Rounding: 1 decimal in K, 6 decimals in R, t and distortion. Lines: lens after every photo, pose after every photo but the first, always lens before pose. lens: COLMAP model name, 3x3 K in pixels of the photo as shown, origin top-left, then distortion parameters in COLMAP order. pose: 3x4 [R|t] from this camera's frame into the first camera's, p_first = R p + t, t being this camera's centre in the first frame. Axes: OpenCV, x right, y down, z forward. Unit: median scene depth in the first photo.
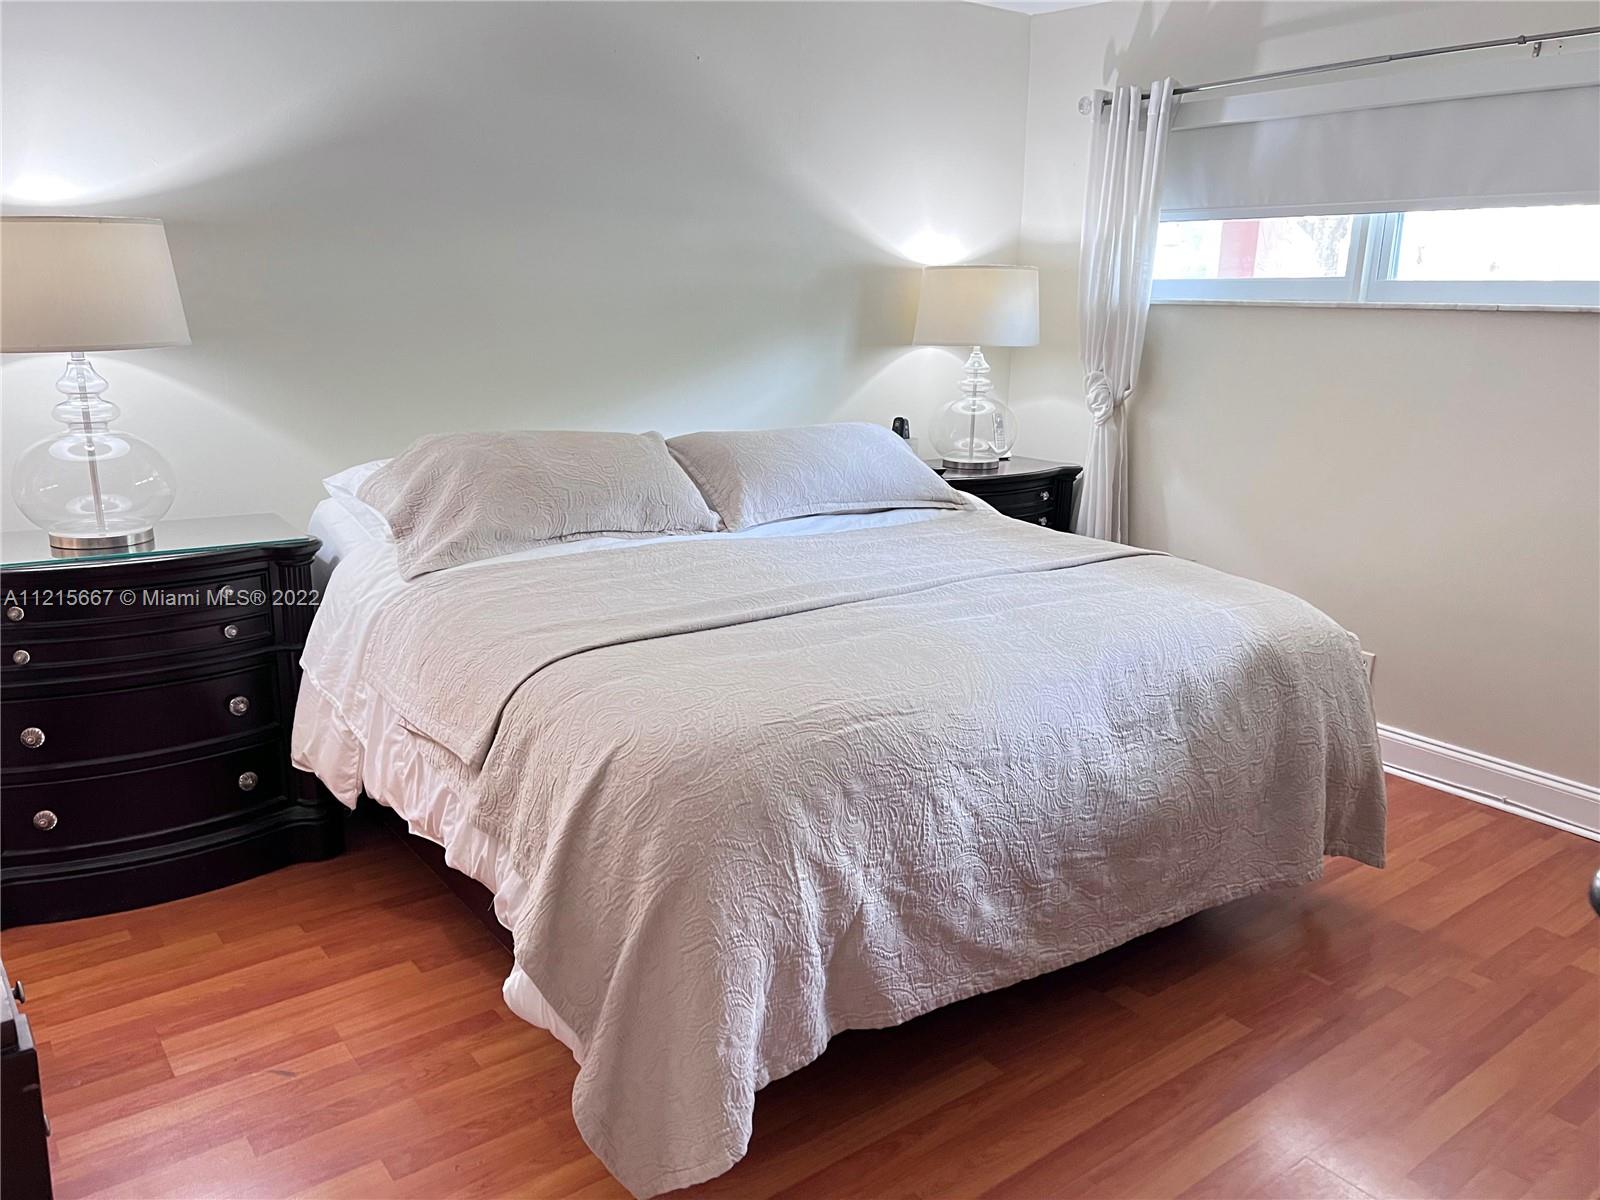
lens RADIAL K [[1196.1, 0, 811.2], [0, 1196.1, 602.4], [0, 0, 1]] dist [0.060828, -0.069302]
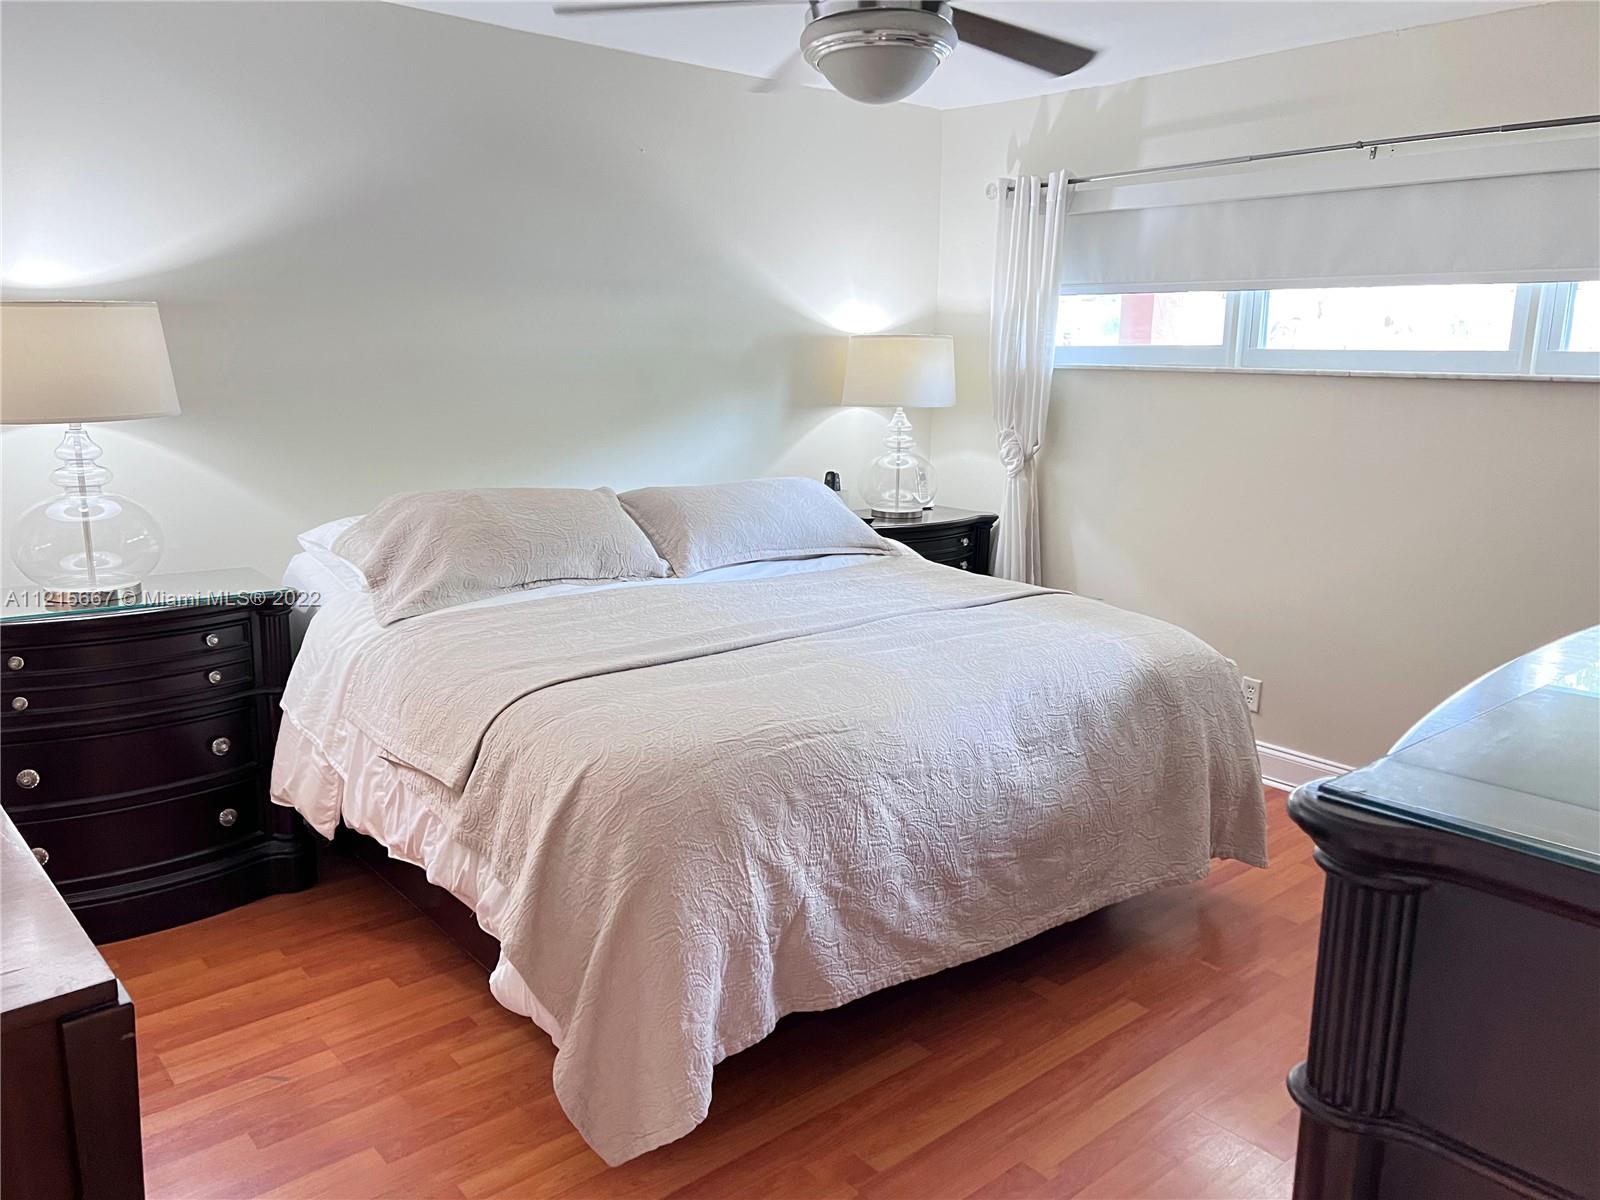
lens RADIAL K [[1196.1, 0, 821.2], [0, 1196.1, 593.1], [0, 0, 1]] dist [0.060828, -0.069302]
pose [[0.997945, -0.014843, 0.062340, -0.006463], [0.017765, 0.998756, -0.046591, 0.009659], [-0.061571, 0.047603, 0.996967, -0.117769]]
